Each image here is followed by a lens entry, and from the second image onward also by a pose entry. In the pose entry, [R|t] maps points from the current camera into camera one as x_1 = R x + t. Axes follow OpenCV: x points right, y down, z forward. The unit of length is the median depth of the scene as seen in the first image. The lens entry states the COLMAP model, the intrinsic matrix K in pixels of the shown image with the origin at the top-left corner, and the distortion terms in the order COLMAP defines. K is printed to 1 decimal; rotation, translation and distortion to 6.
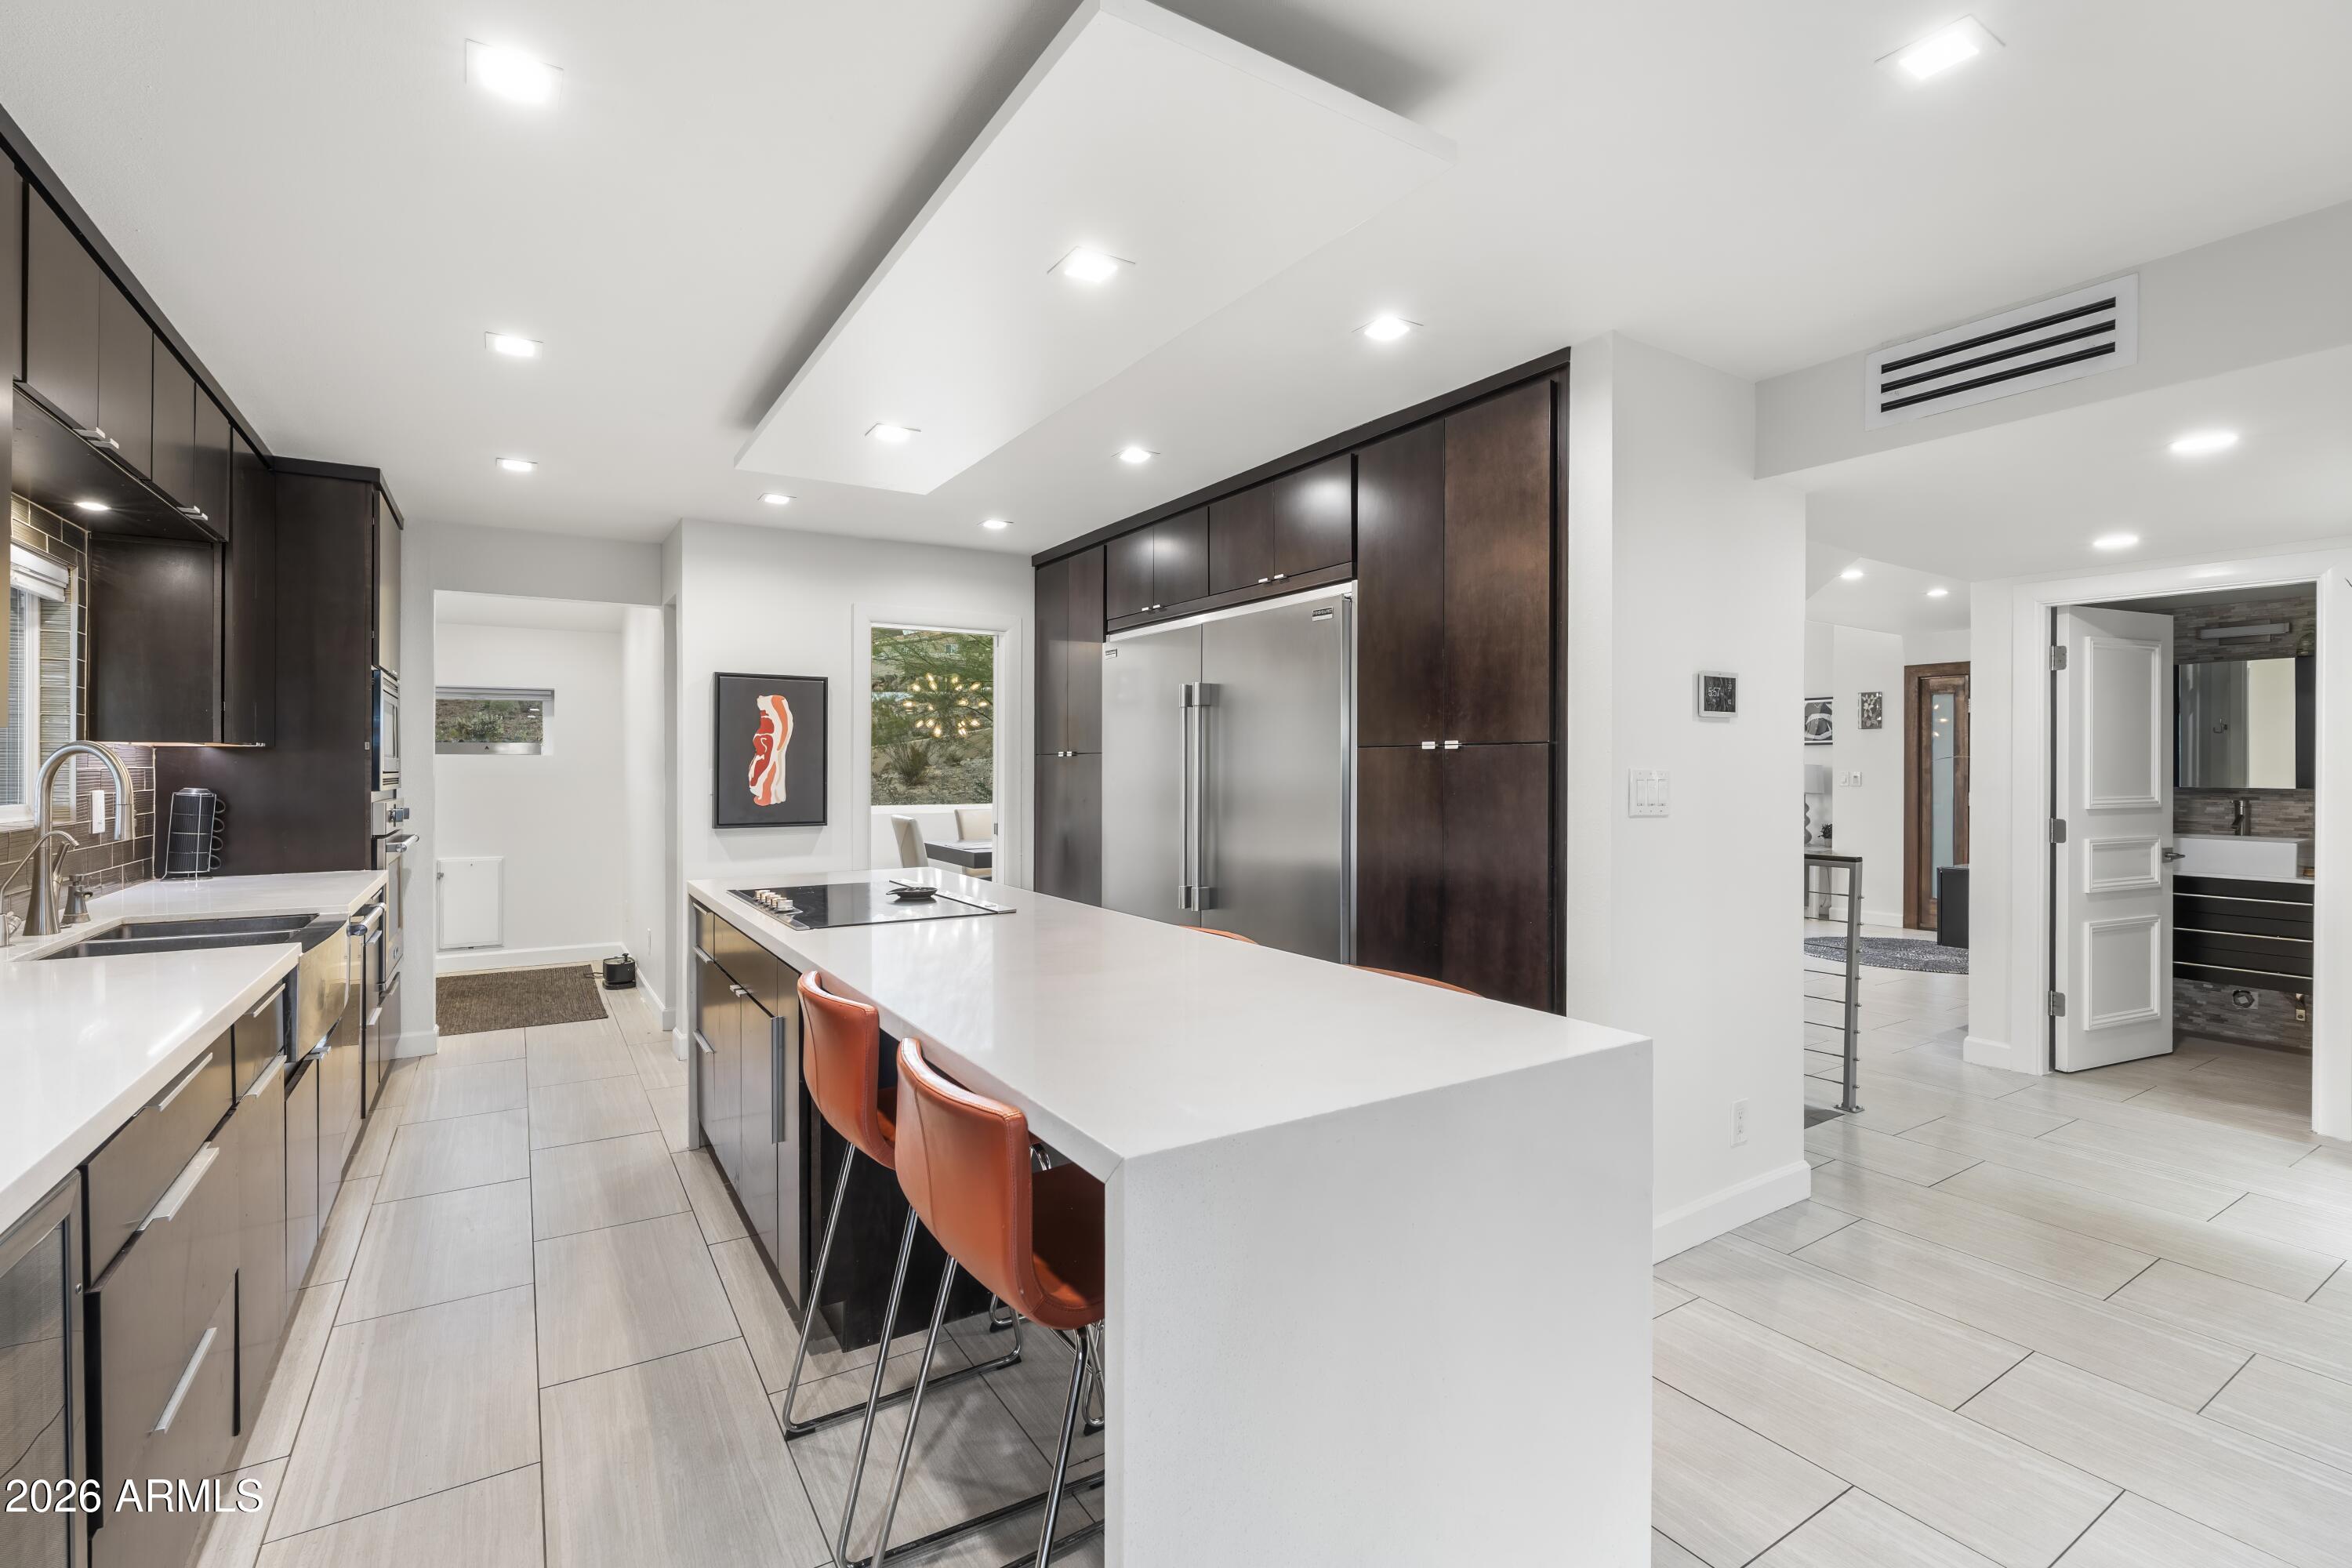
lens RADIAL K [[1044.7, 0, 1173.2], [0, 1044.7, 768.8], [0, 0, 1]] dist [-0.004060, 0.000244]
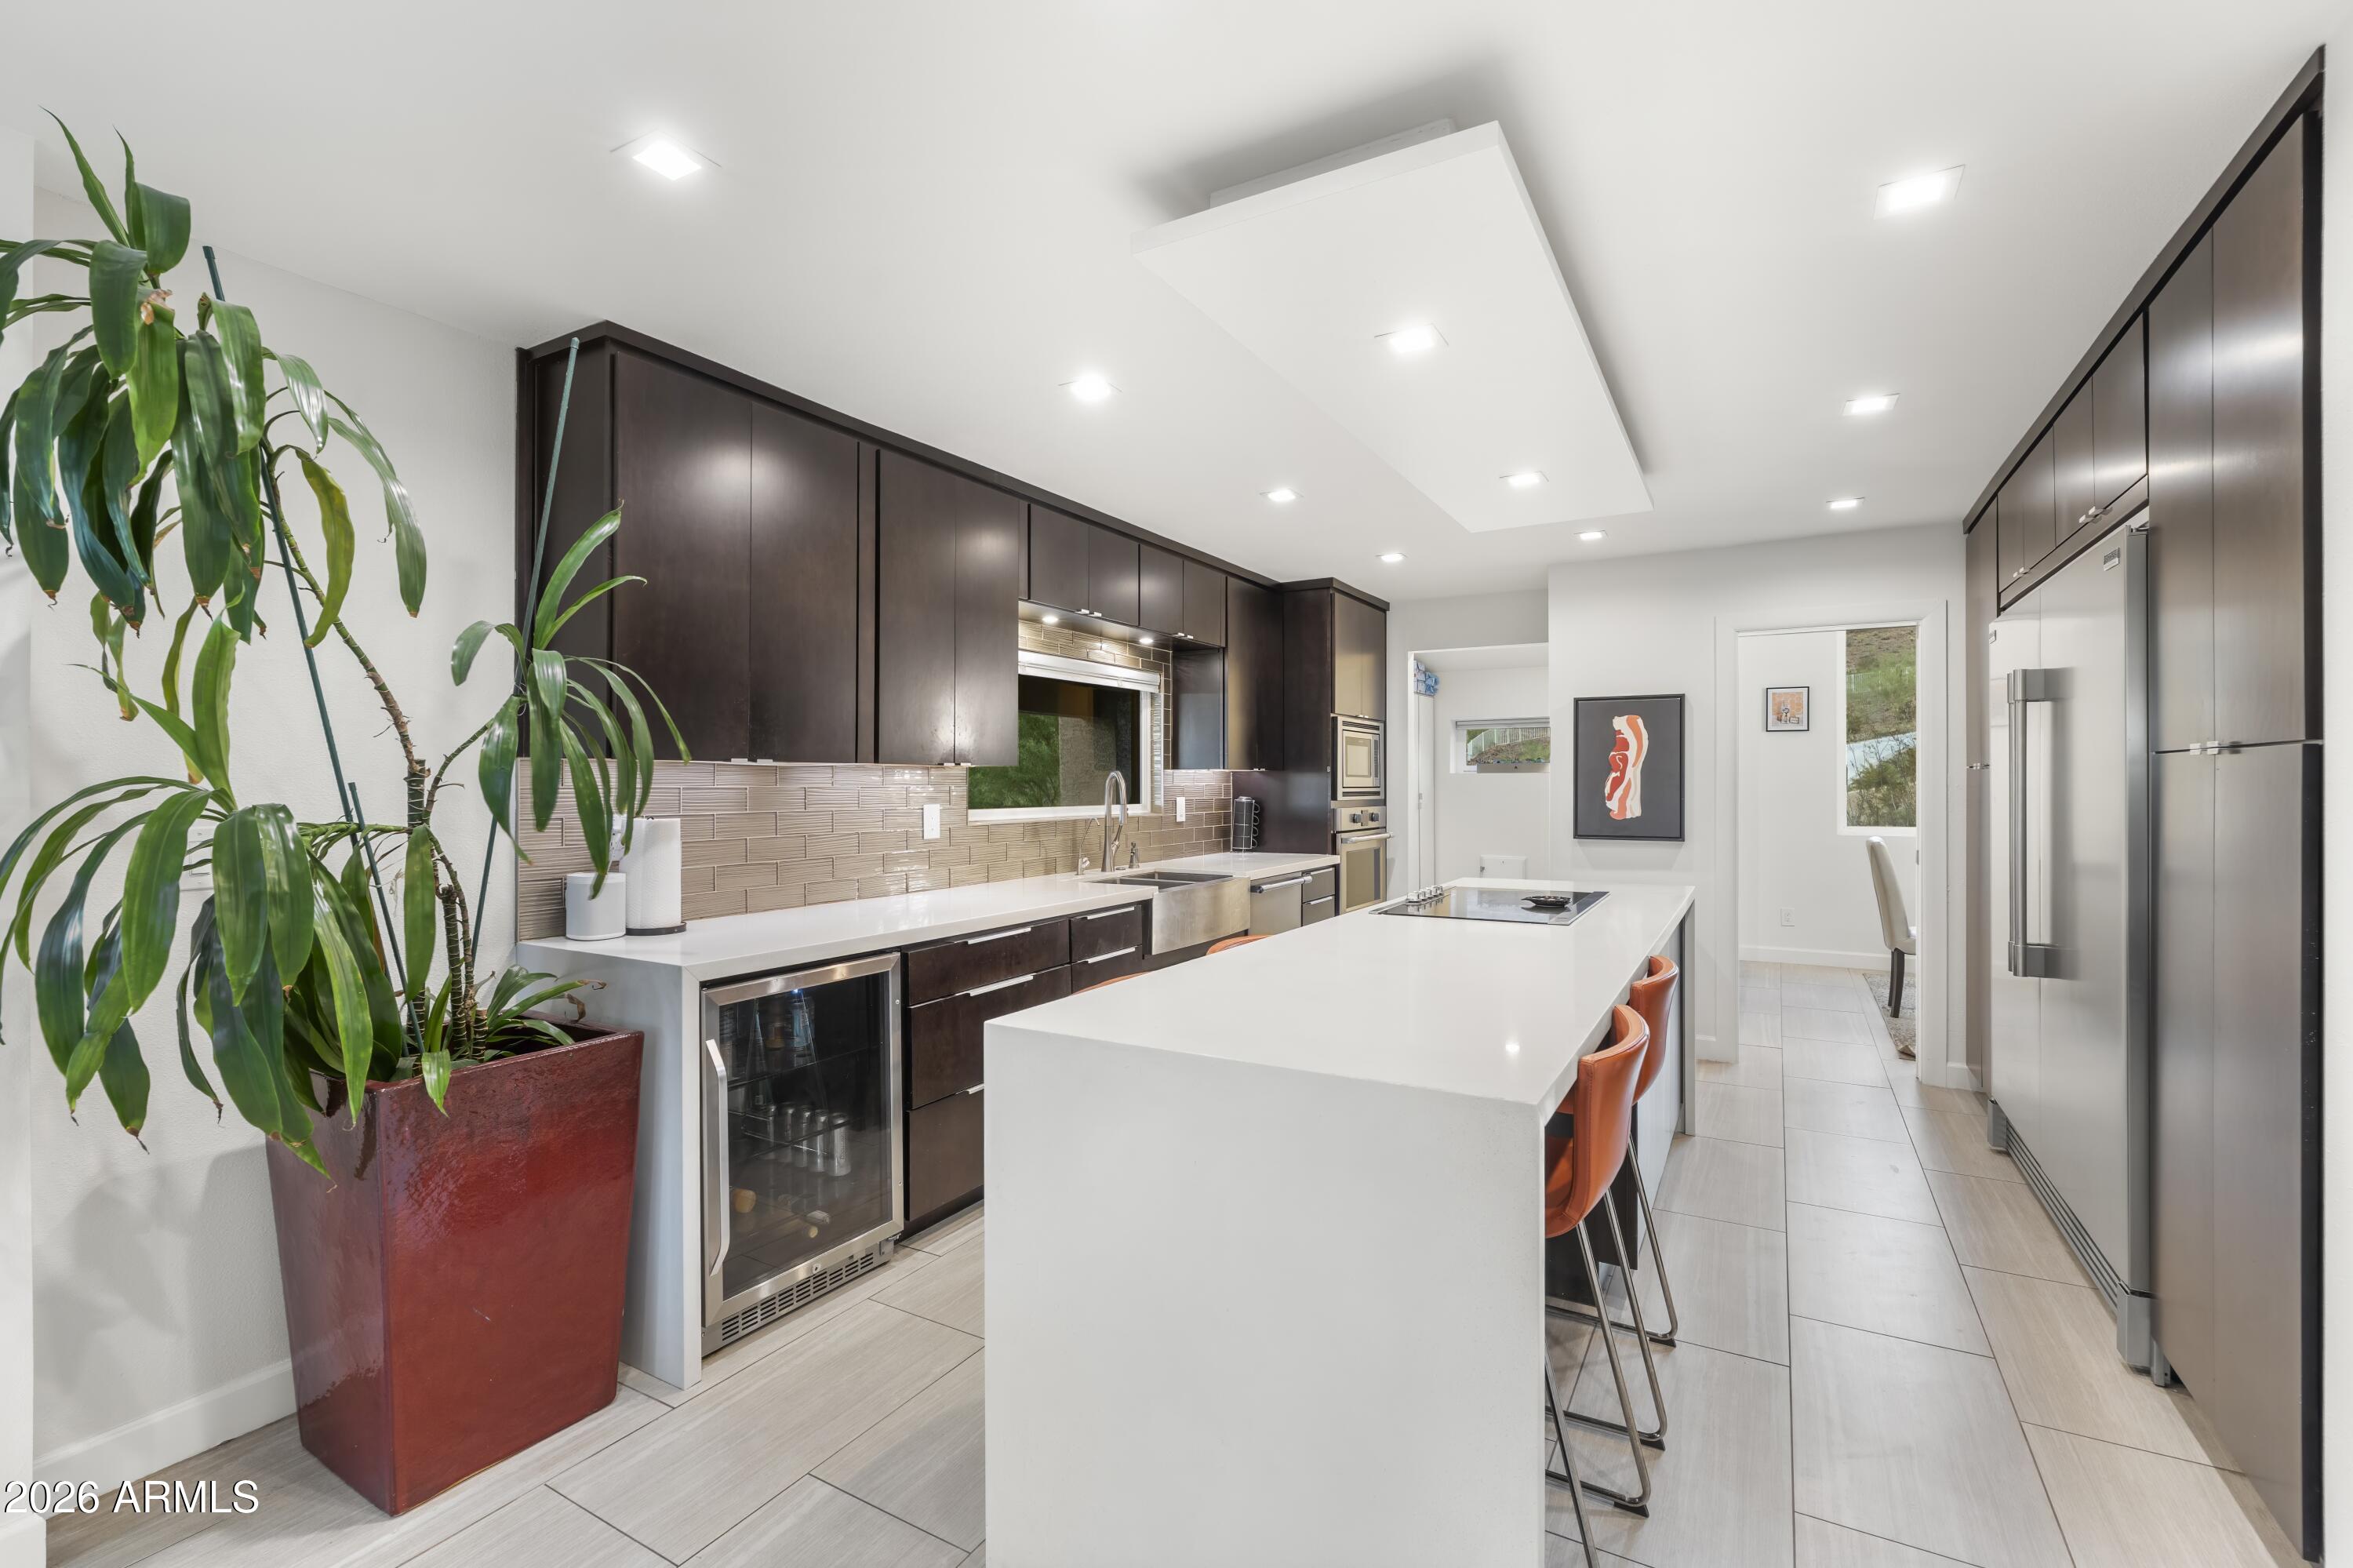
lens RADIAL K [[1045.2, 0, 1168.6], [0, 1045.2, 781.2], [0, 0, 1]] dist [-0.004060, 0.000244]
pose [[0.456879, -0.001674, -0.889527, 0.345471], [-0.000381, 0.999998, -0.002078, -0.001471], [0.889529, 0.001288, 0.456877, 0.107883]]
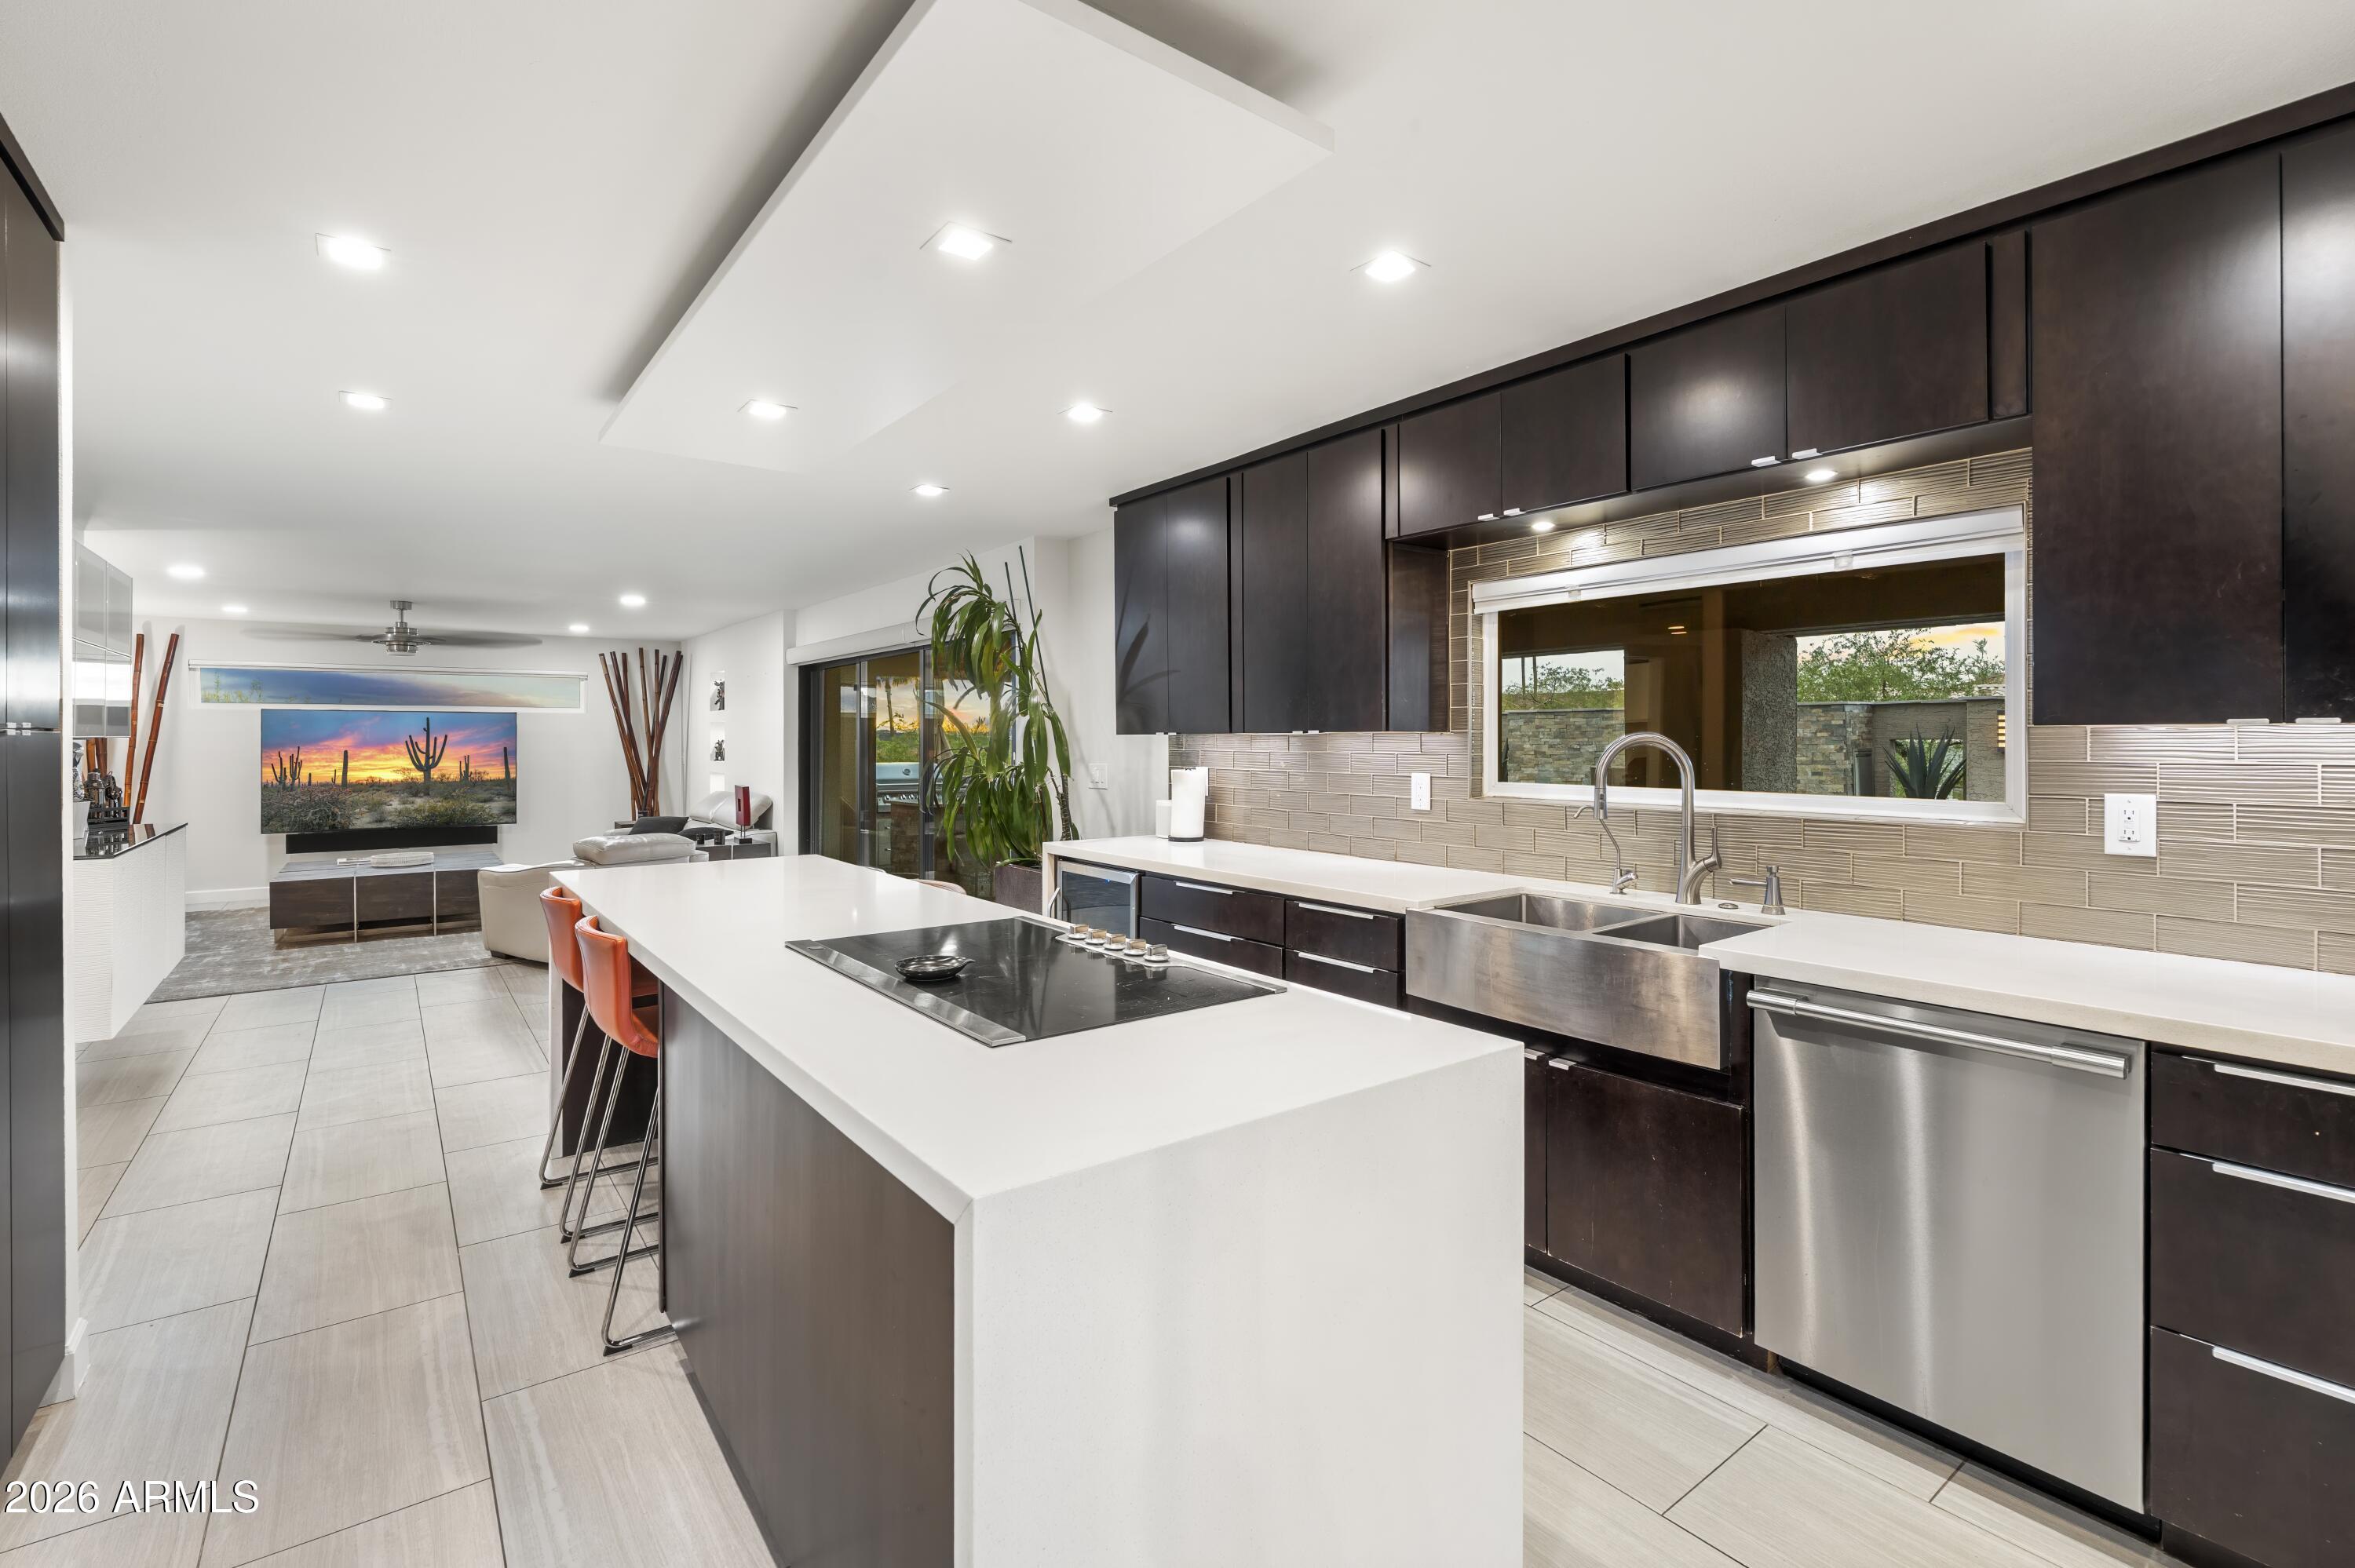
lens RADIAL K [[1045.9, 0, 1165.3], [0, 1045.9, 737.8], [0, 0, 1]] dist [-0.004060, 0.000244]
pose [[-0.994466, -0.004048, -0.104985, -0.211432], [-0.003615, 0.999984, -0.004319, -0.006774], [0.105001, -0.003916, -0.994464, 1.081900]]
